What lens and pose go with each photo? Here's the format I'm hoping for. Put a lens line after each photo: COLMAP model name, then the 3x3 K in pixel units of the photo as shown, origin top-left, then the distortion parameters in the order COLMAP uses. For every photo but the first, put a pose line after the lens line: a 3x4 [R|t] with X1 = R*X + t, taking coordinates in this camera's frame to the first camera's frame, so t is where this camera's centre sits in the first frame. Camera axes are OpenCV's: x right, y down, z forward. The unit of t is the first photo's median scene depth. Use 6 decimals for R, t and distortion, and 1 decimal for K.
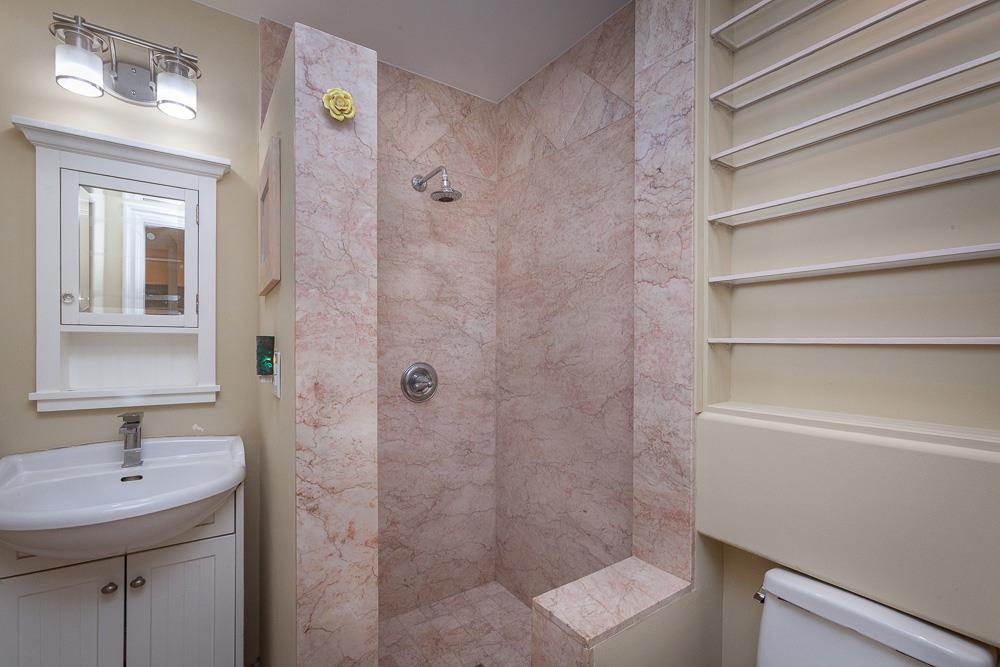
lens RADIAL K [[442.0, 0, 500.0], [0, 442.0, 333.5], [0, 0, 1]] dist [0.003933, 0.000728]
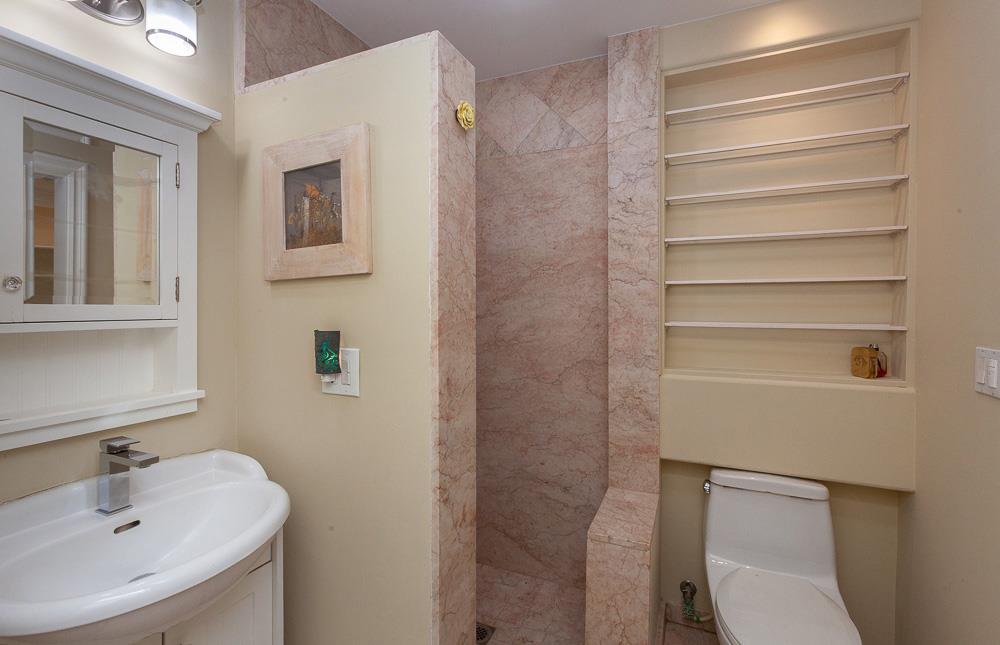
lens RADIAL K [[444.9, 0, 499.7], [0, 444.9, 295.3], [0, 0, 1]] dist [-0.000200, 0.000087]
pose [[0.855435, 0.006990, 0.517863, -0.672578], [-0.005150, 0.999974, -0.004990, -0.062161], [-0.517884, 0.001601, 0.855449, 0.030411]]
